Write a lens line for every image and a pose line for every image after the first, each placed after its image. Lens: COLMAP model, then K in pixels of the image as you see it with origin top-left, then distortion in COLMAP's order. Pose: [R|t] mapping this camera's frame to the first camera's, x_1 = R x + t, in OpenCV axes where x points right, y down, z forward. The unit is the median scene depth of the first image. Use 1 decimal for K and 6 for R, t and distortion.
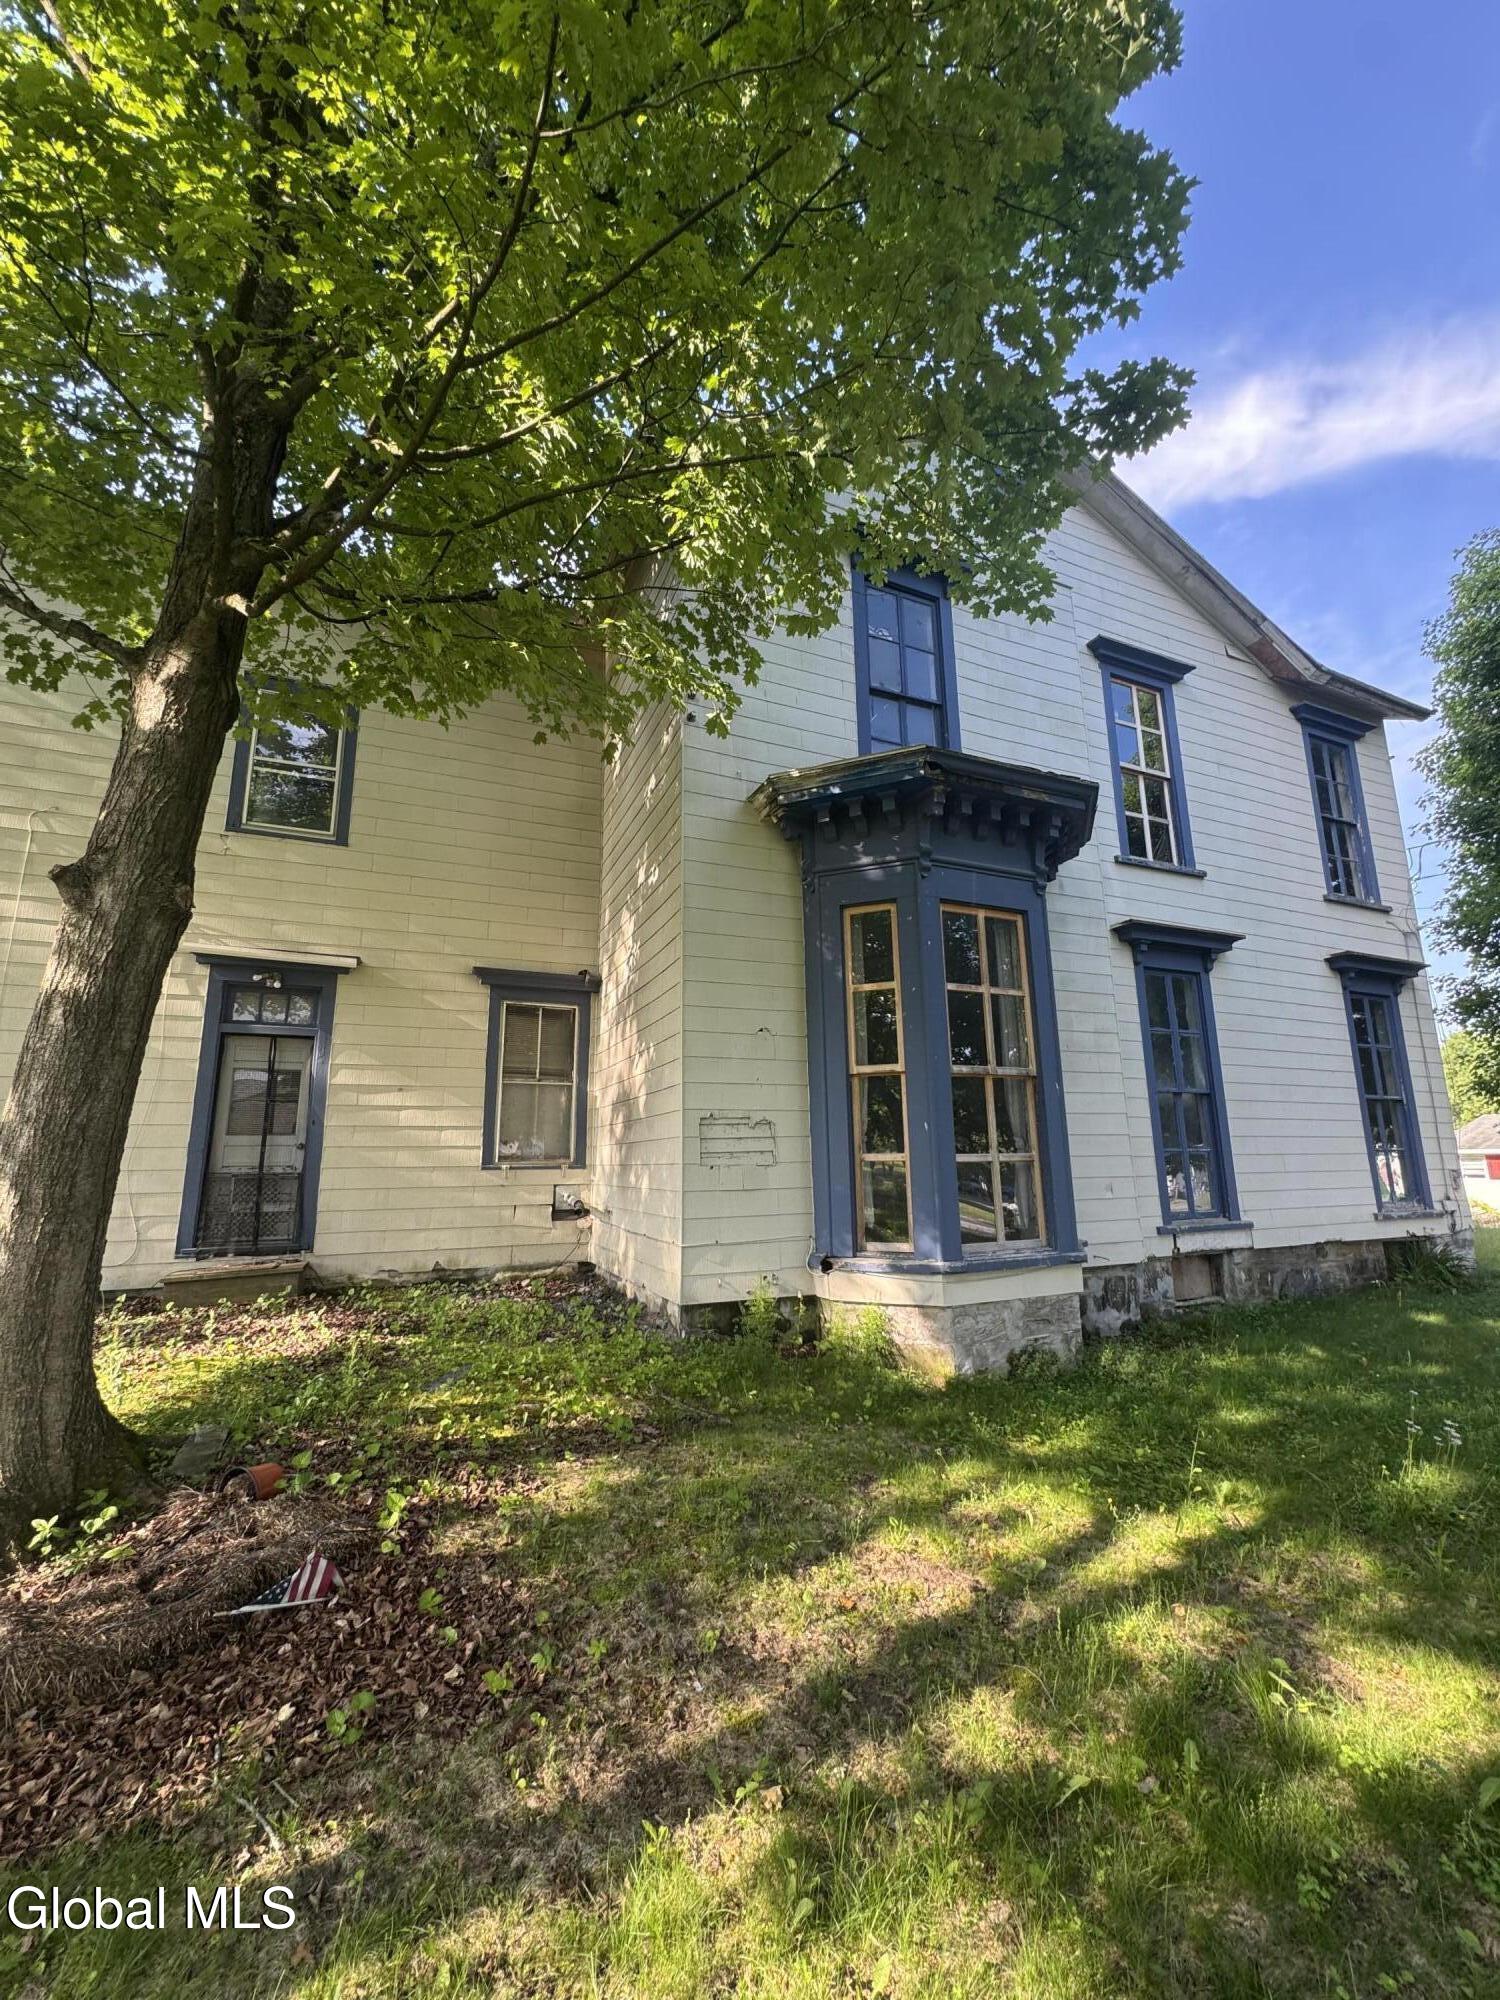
lens RADIAL K [[799.2, 0, 758.6], [0, 799.2, 1002.0], [0, 0, 1]] dist [-0.001305, 0.000280]
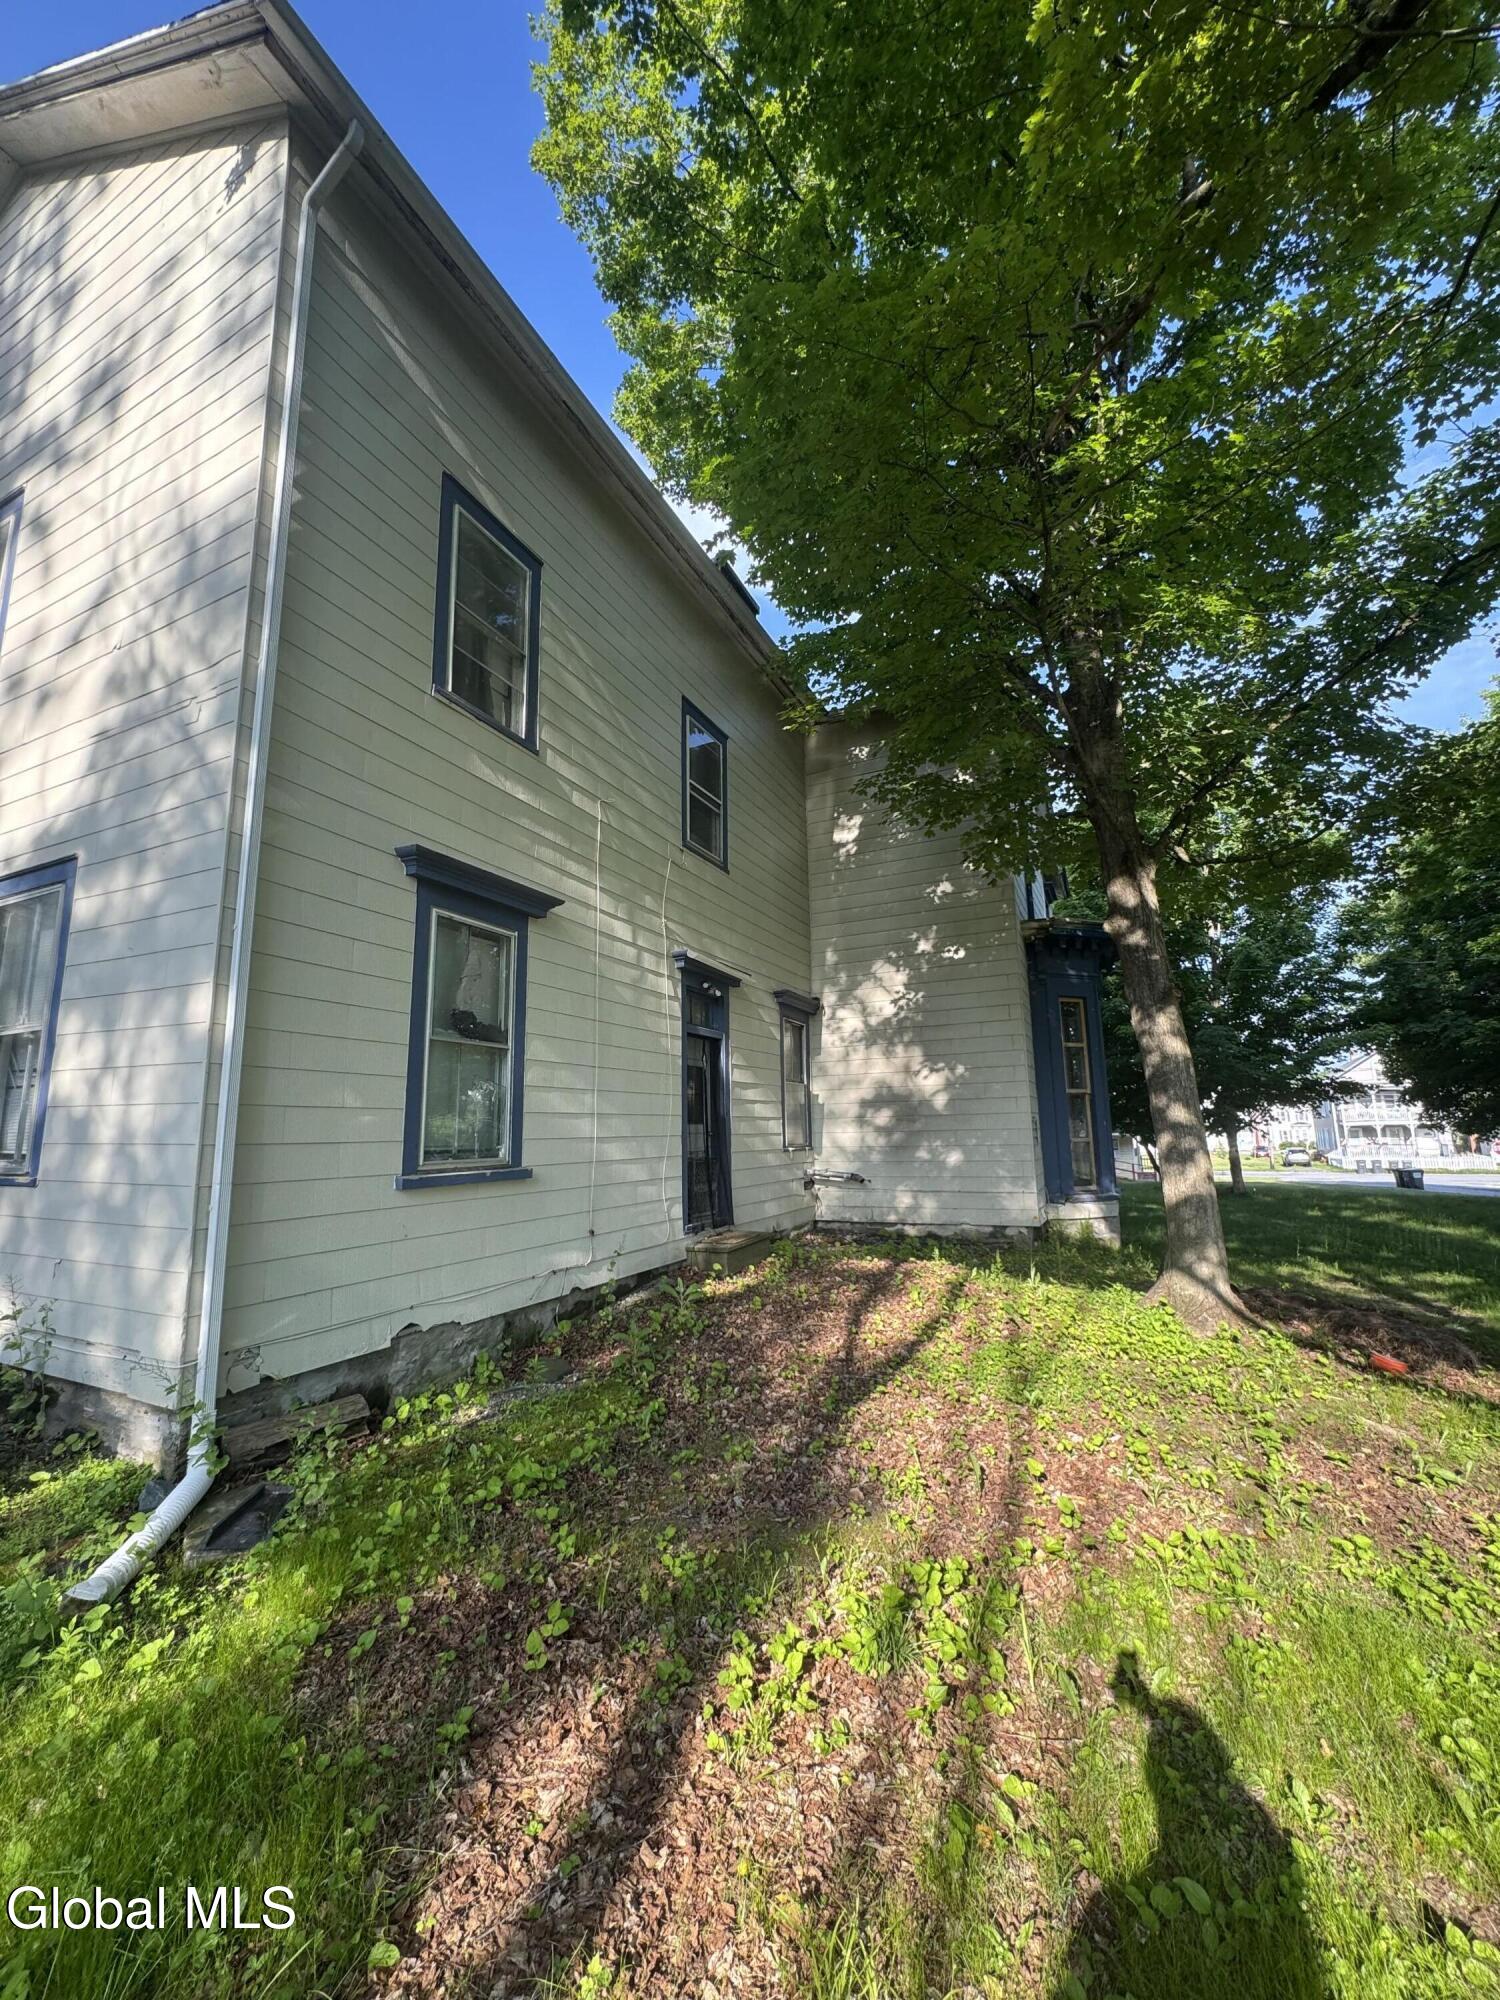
lens RADIAL K [[799.2, 0, 748.1], [0, 799.2, 998.3], [0, 0, 1]] dist [-0.001305, 0.000280]
pose [[0.753665, 0.107638, 0.648385, -1.154166], [-0.123594, 0.992110, -0.021037, 0.003855], [-0.645533, -0.064282, 0.761022, 0.087605]]
